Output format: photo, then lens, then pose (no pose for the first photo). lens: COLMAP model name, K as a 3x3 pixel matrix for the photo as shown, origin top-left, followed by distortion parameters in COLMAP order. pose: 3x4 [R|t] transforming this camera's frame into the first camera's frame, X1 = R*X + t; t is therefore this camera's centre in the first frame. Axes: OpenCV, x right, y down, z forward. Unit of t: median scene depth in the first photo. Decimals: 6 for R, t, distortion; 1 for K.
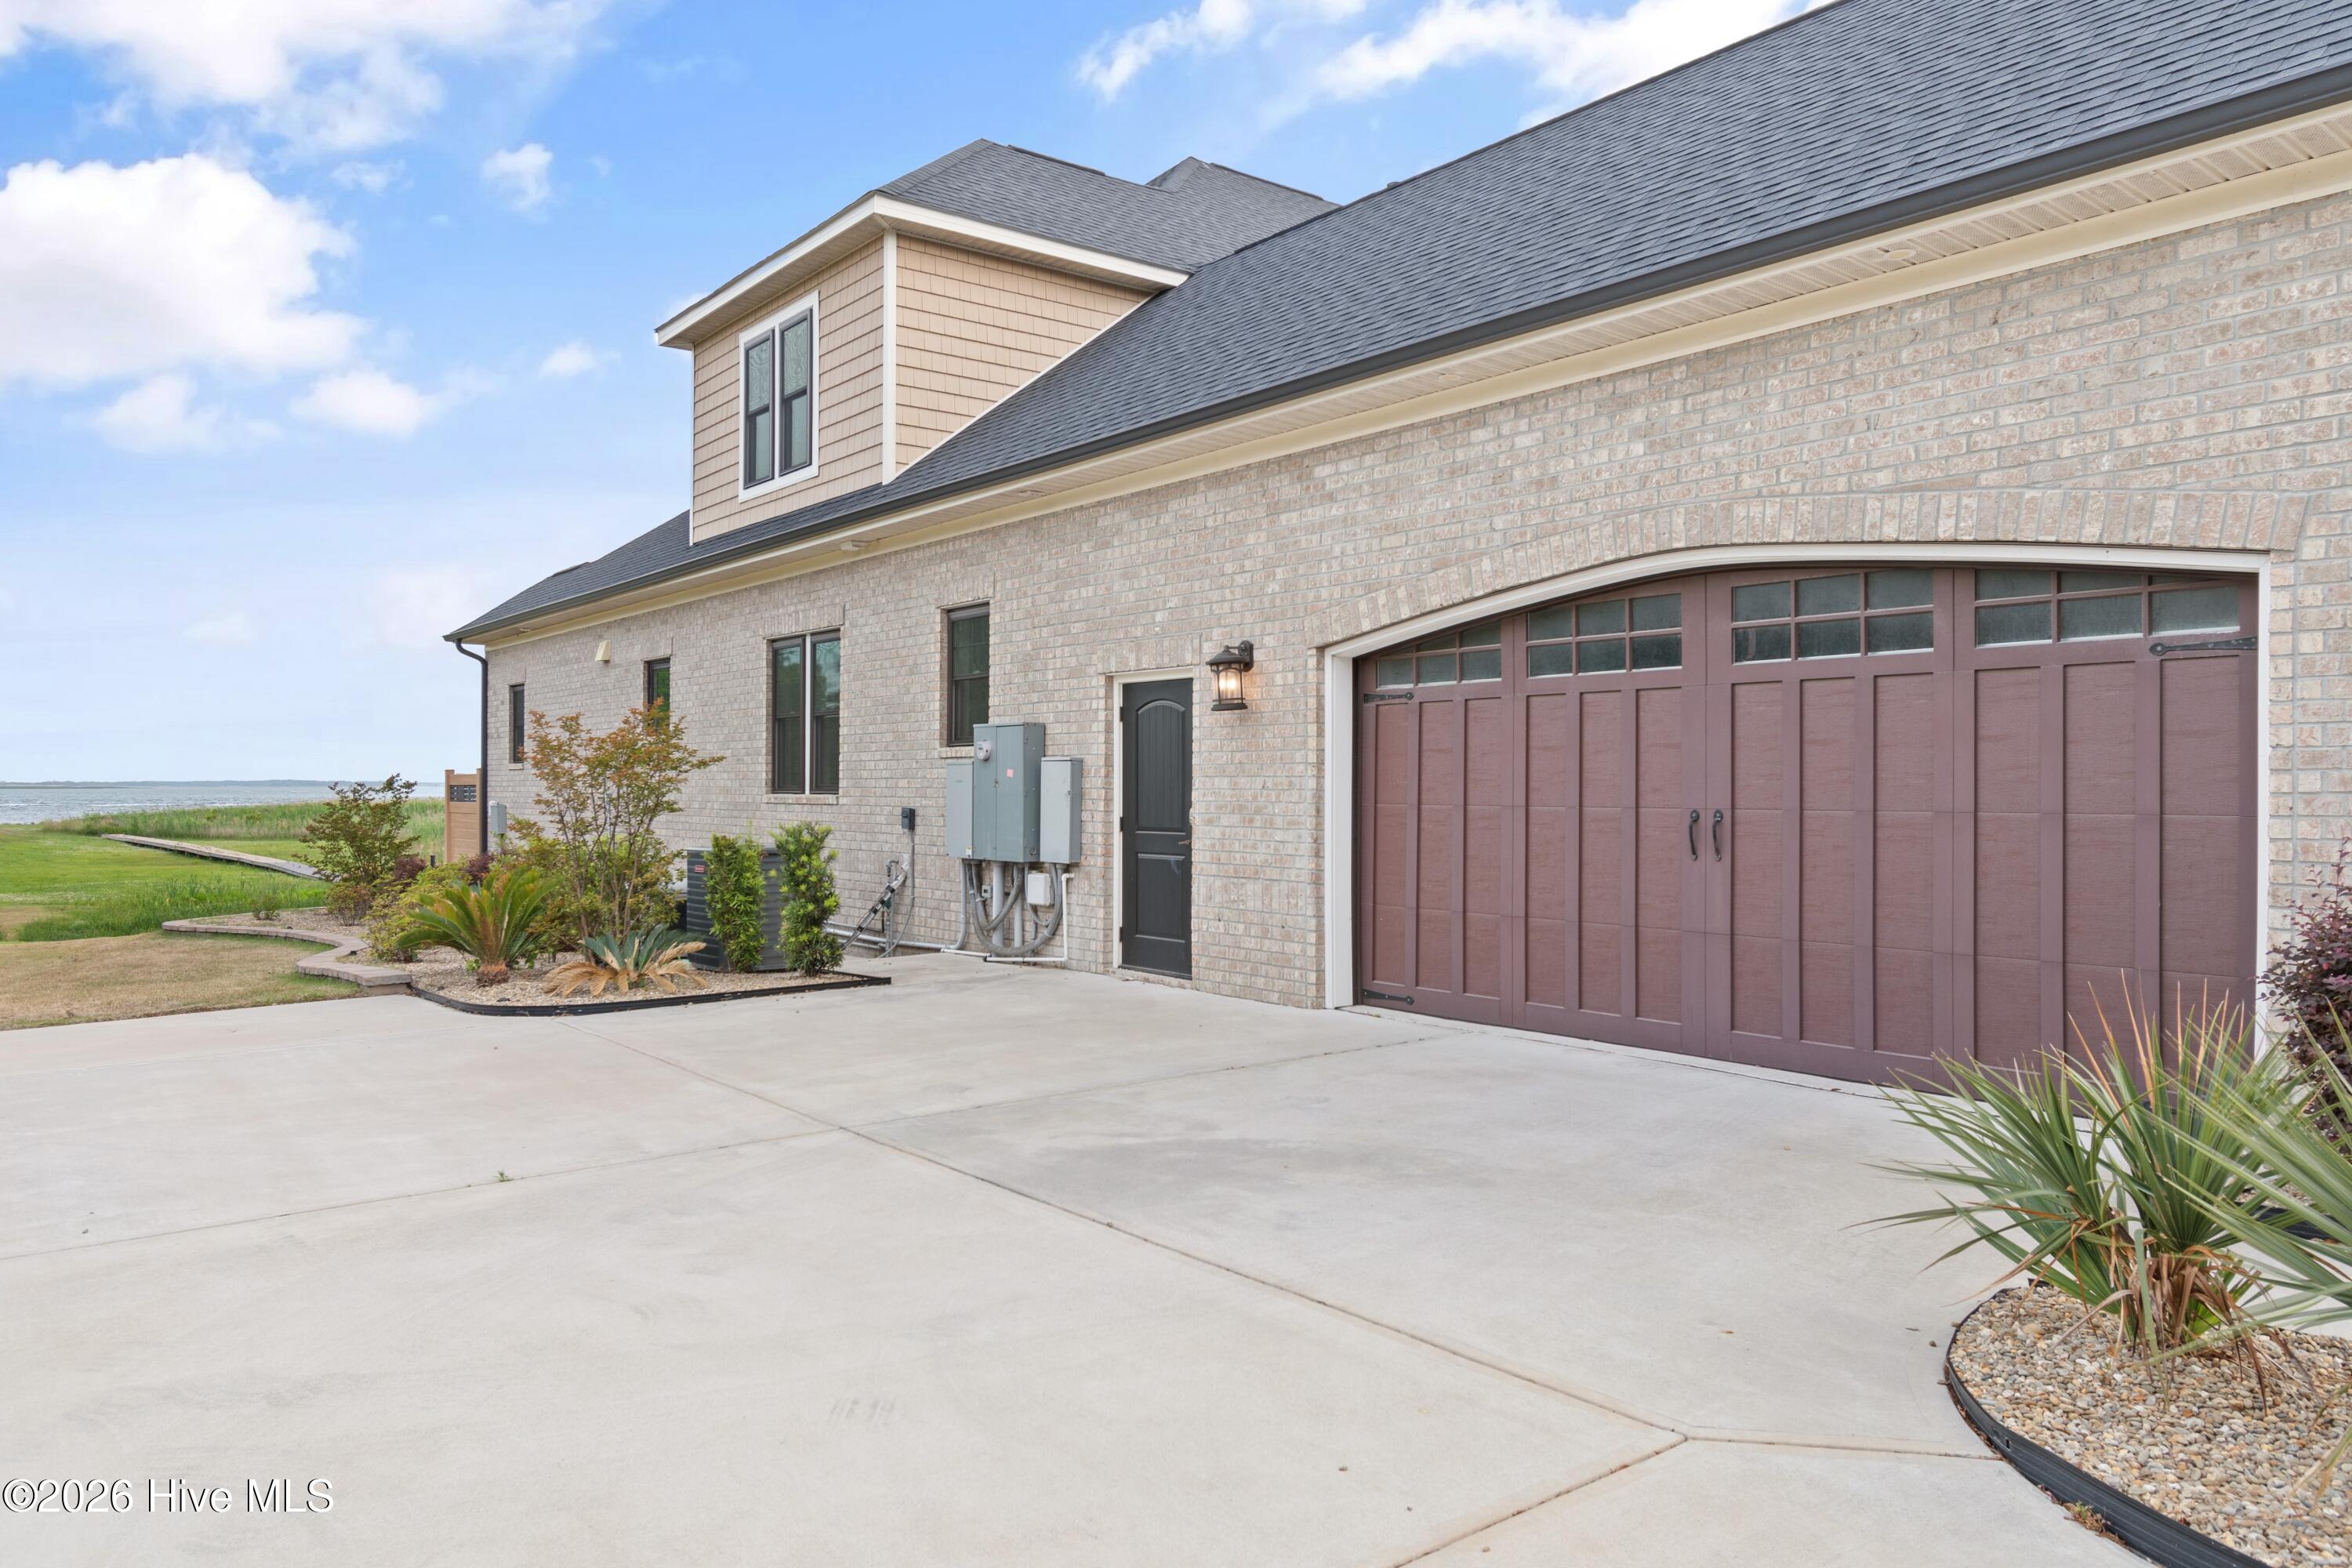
lens RADIAL K [[1586.7, 0, 1167.3], [0, 1586.7, 782.3], [0, 0, 1]] dist [0.001039, 0.000767]
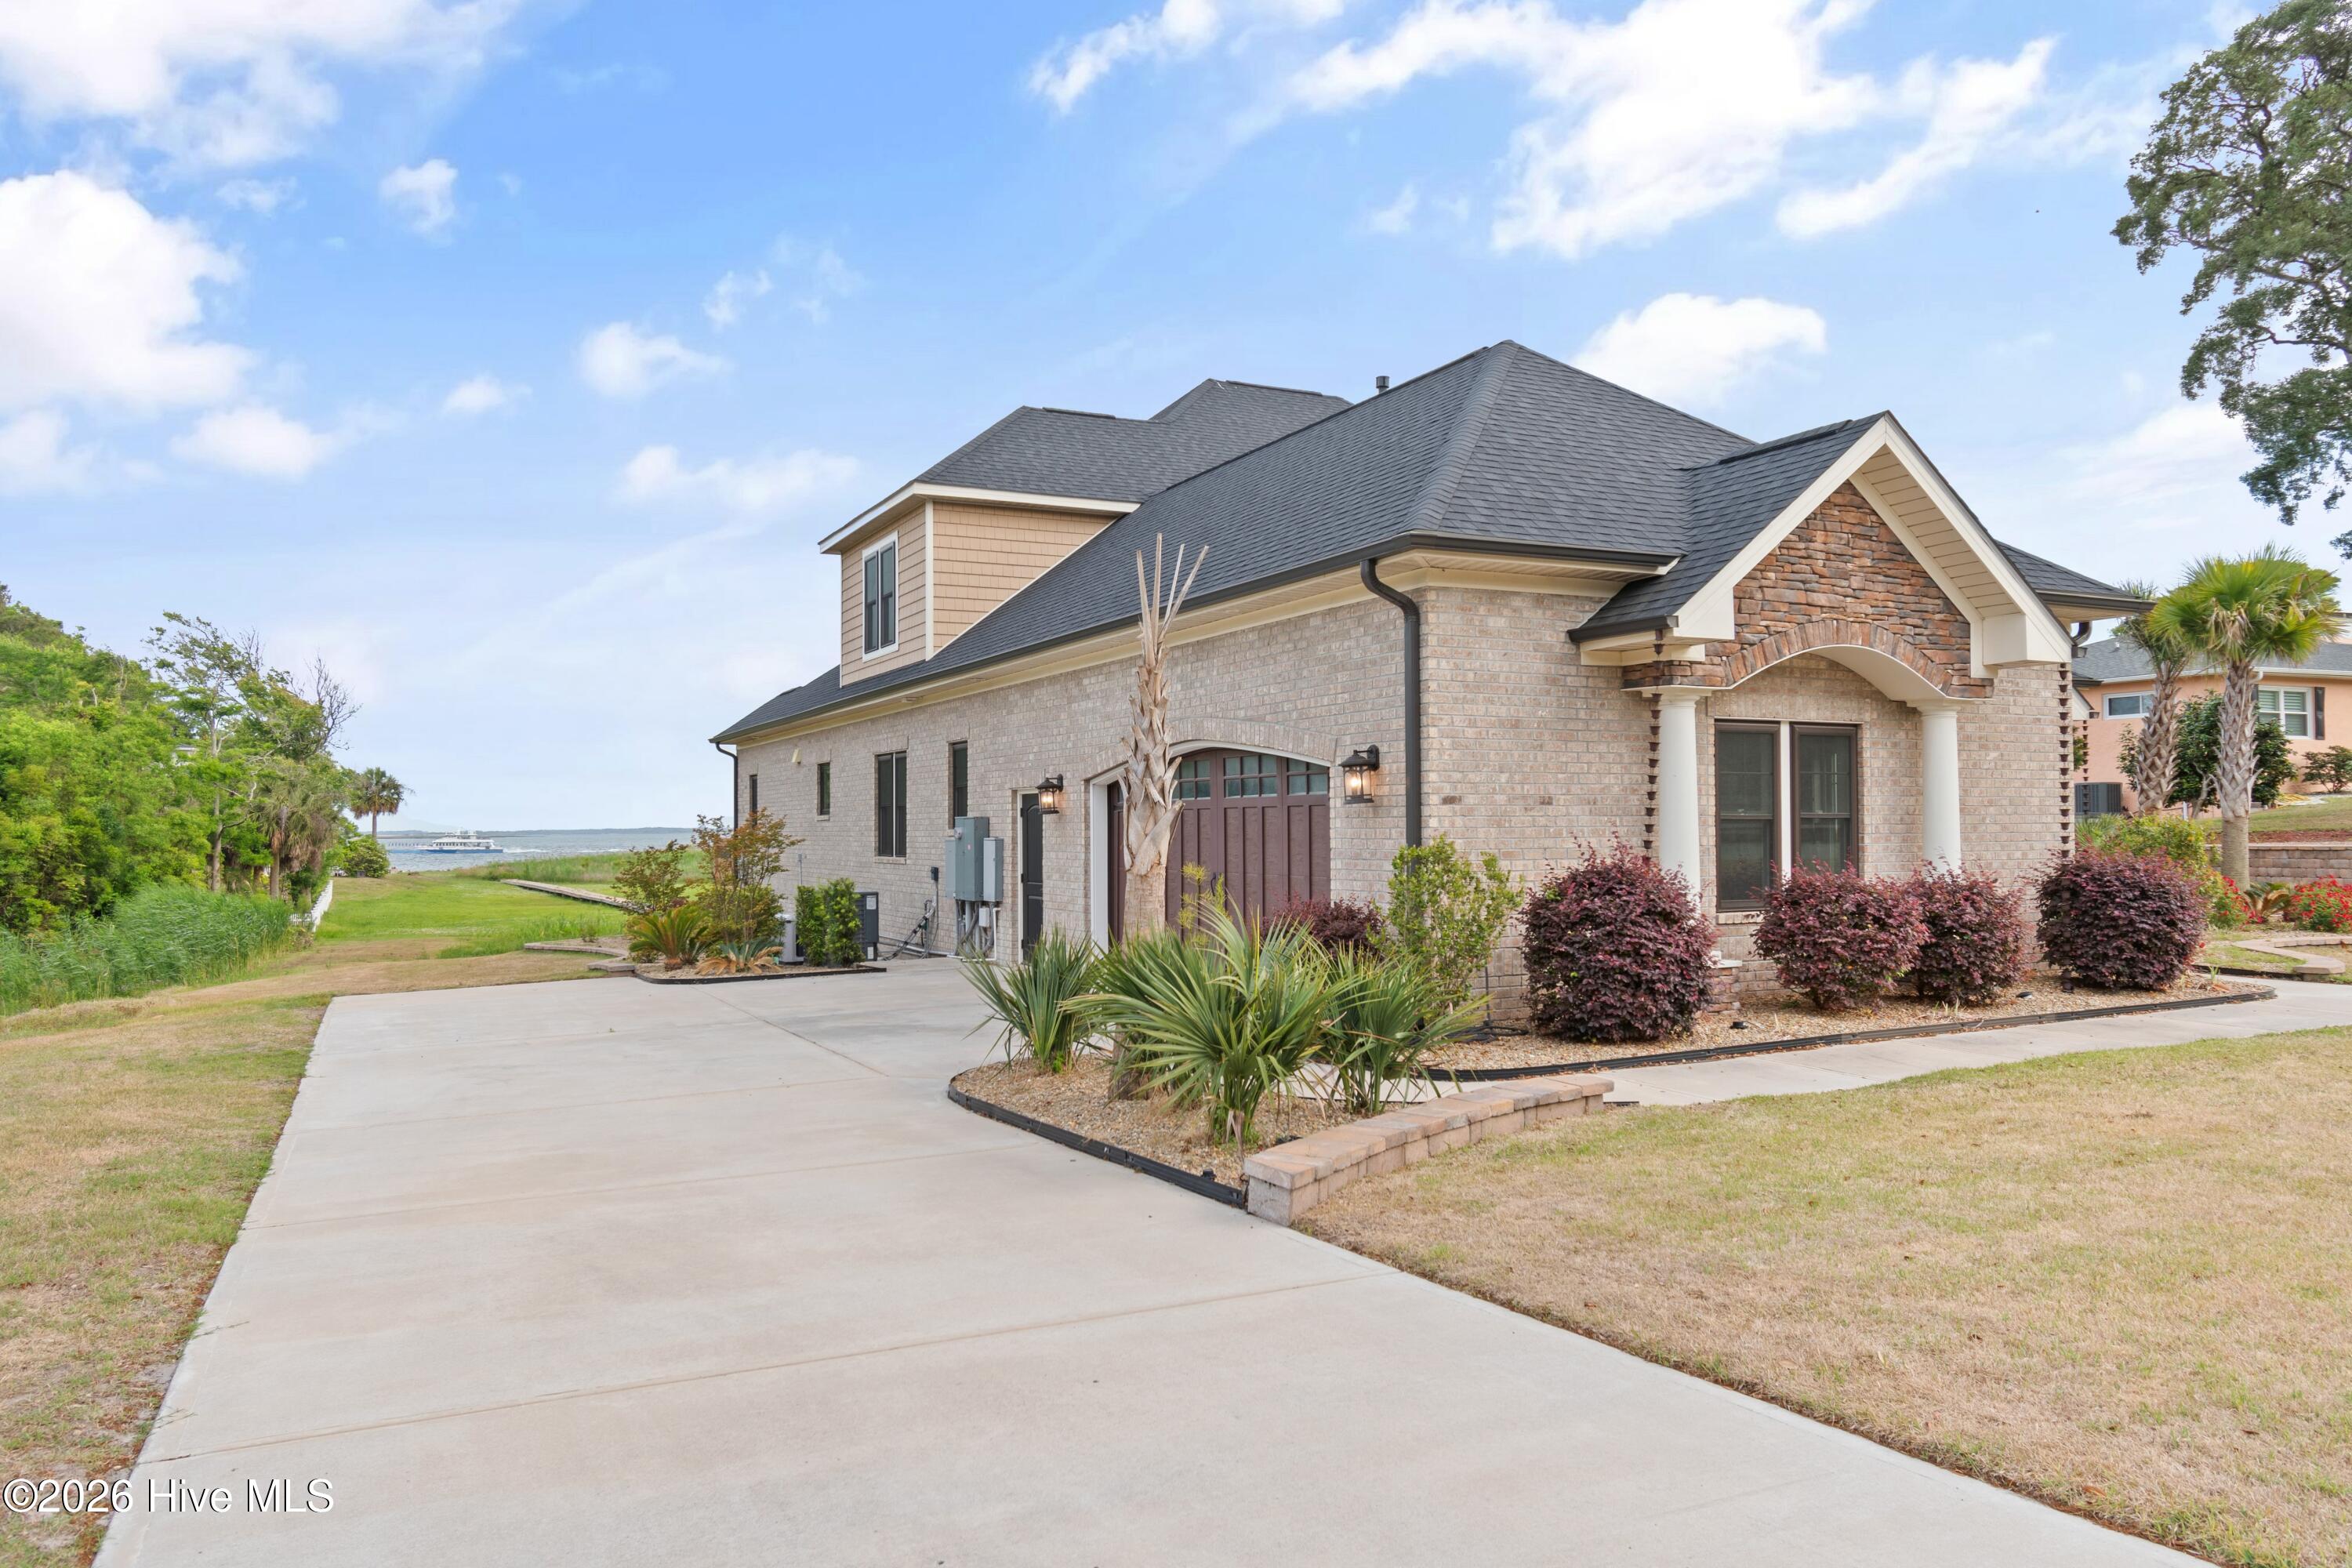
lens RADIAL K [[1586.7, 0, 1169.3], [0, 1586.7, 789.0], [0, 0, 1]] dist [0.001039, 0.000767]
pose [[0.981095, -0.015871, -0.192877, 0.341157], [0.011938, 0.999697, -0.021534, -0.022687], [0.193160, 0.018825, 0.980987, -0.469318]]
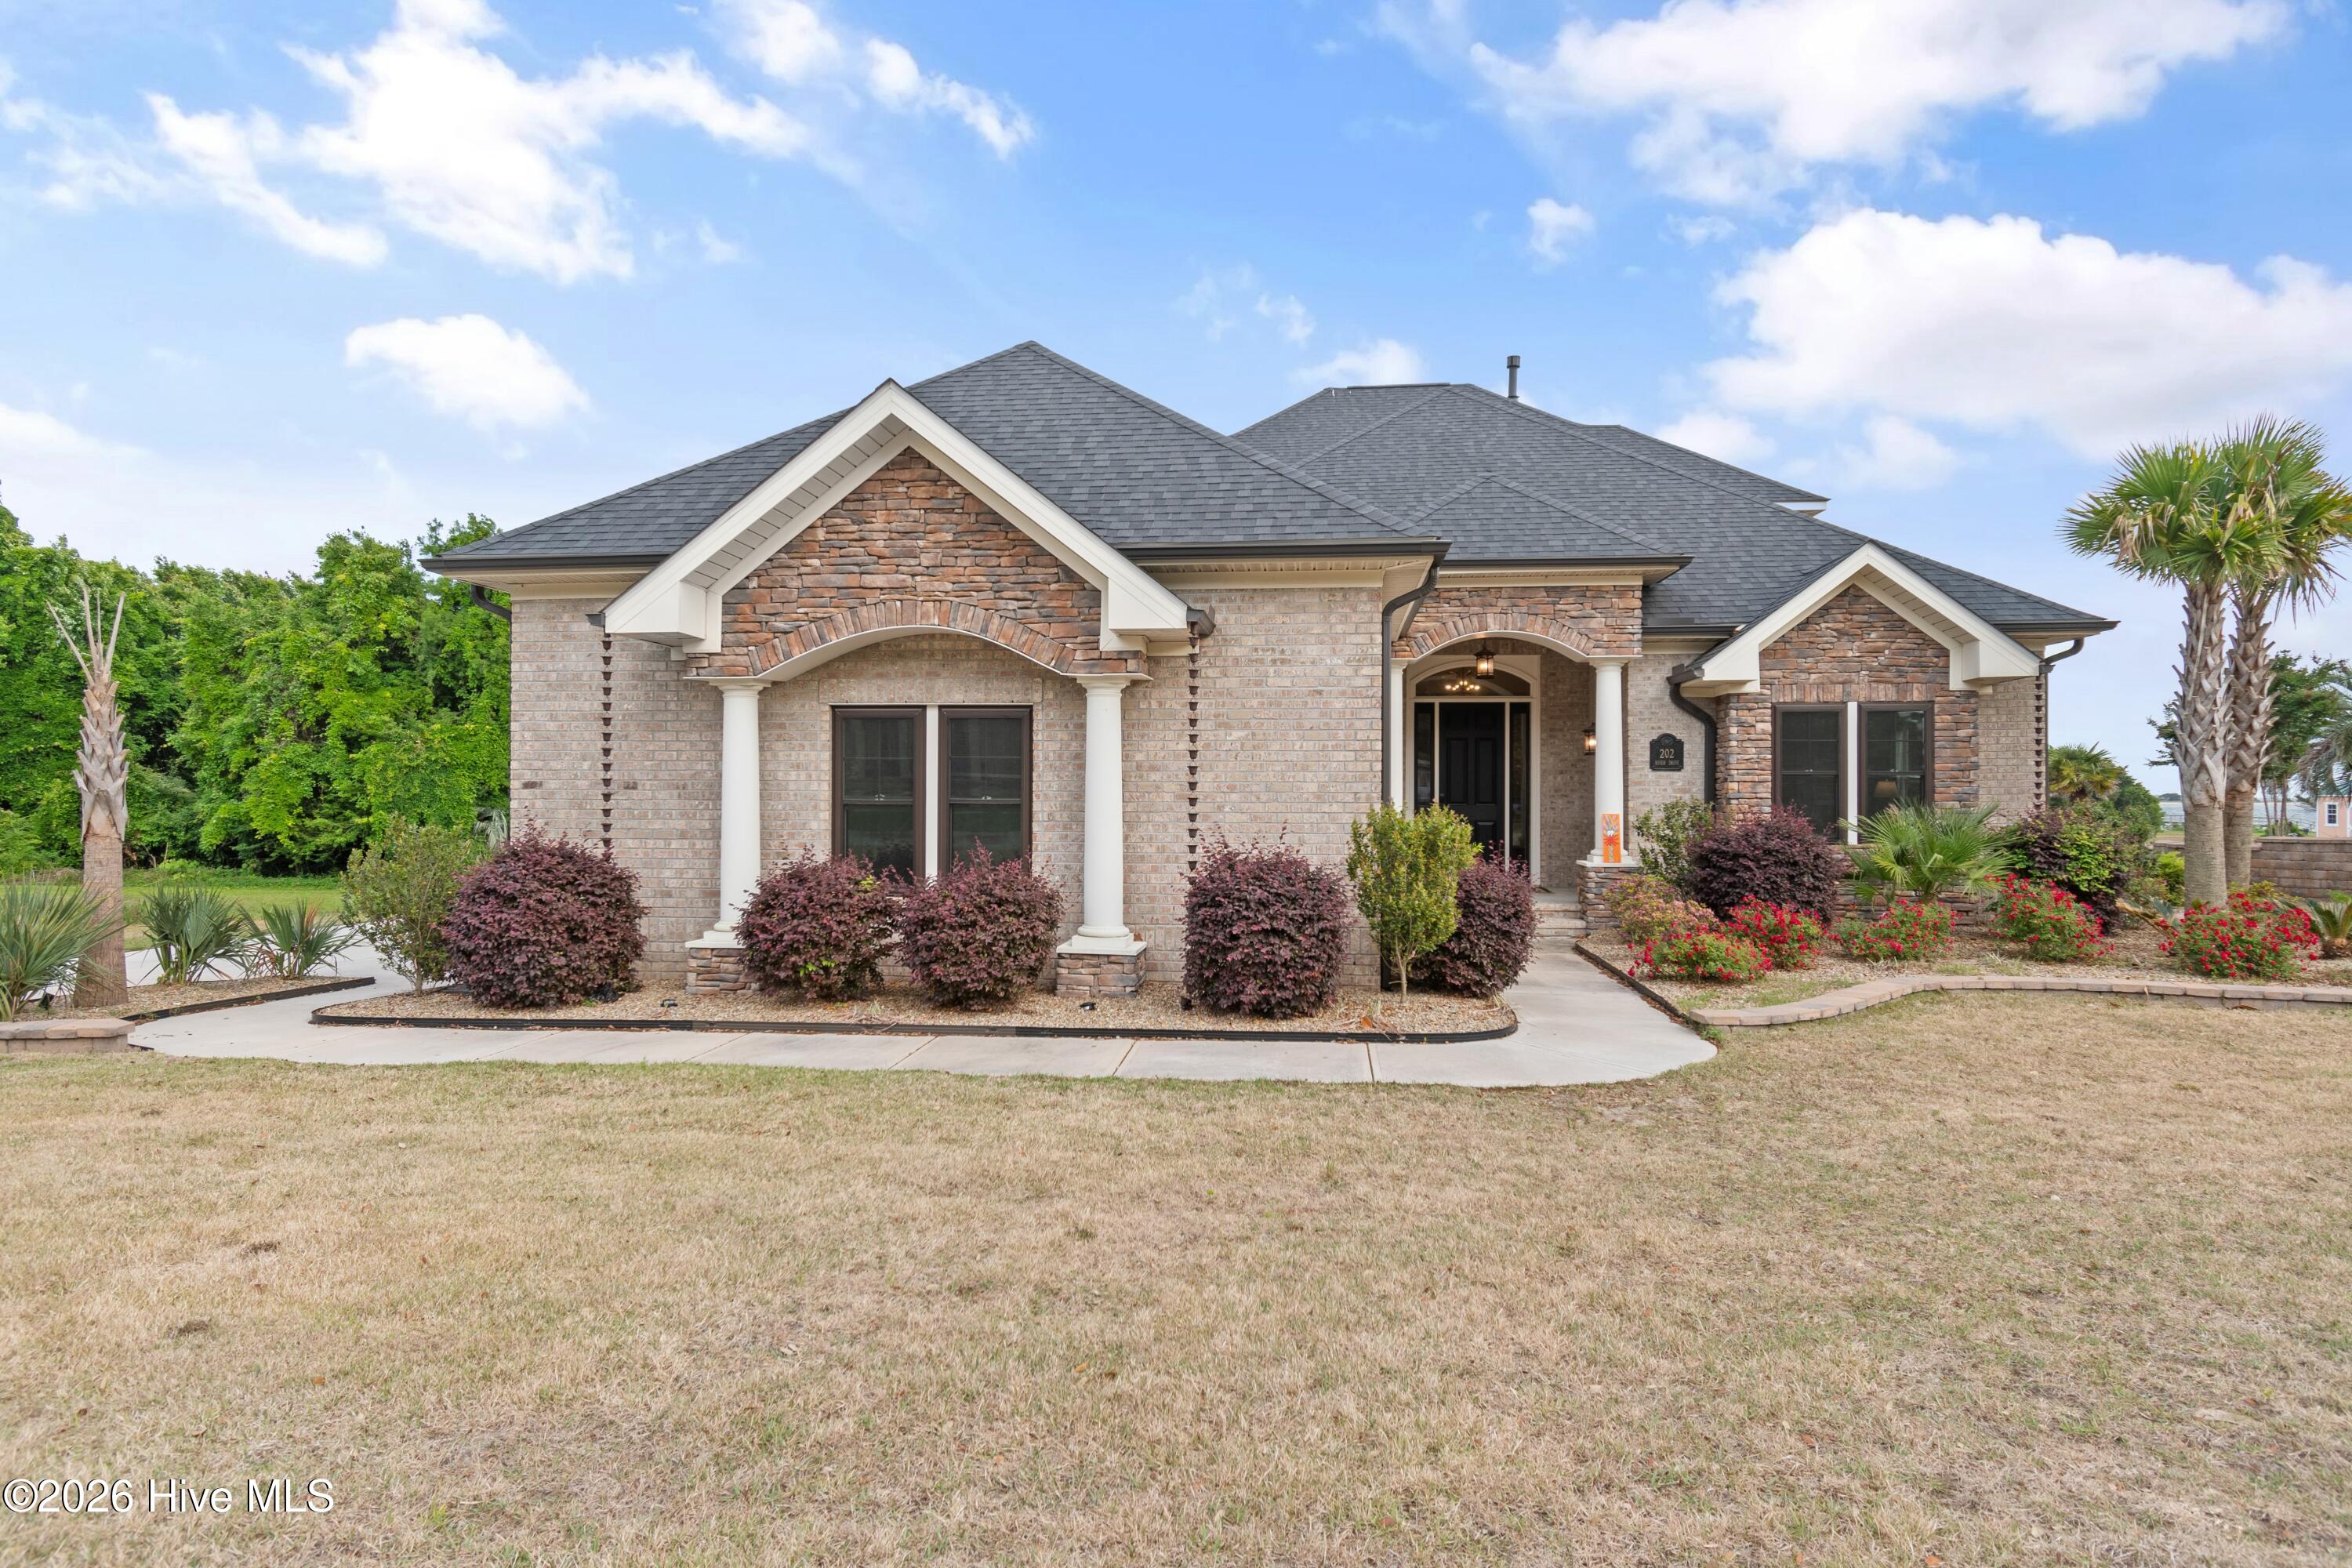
lens RADIAL K [[1323.6, 0, 1173.1], [0, 1323.6, 791.1], [0, 0, 1]] dist [0.001037, 0.001620]
pose [[0.714183, -0.003158, -0.699952, 2.041556], [0.001858, 0.999995, -0.002615, -0.030400], [0.699956, 0.000567, 0.714185, 0.654388]]
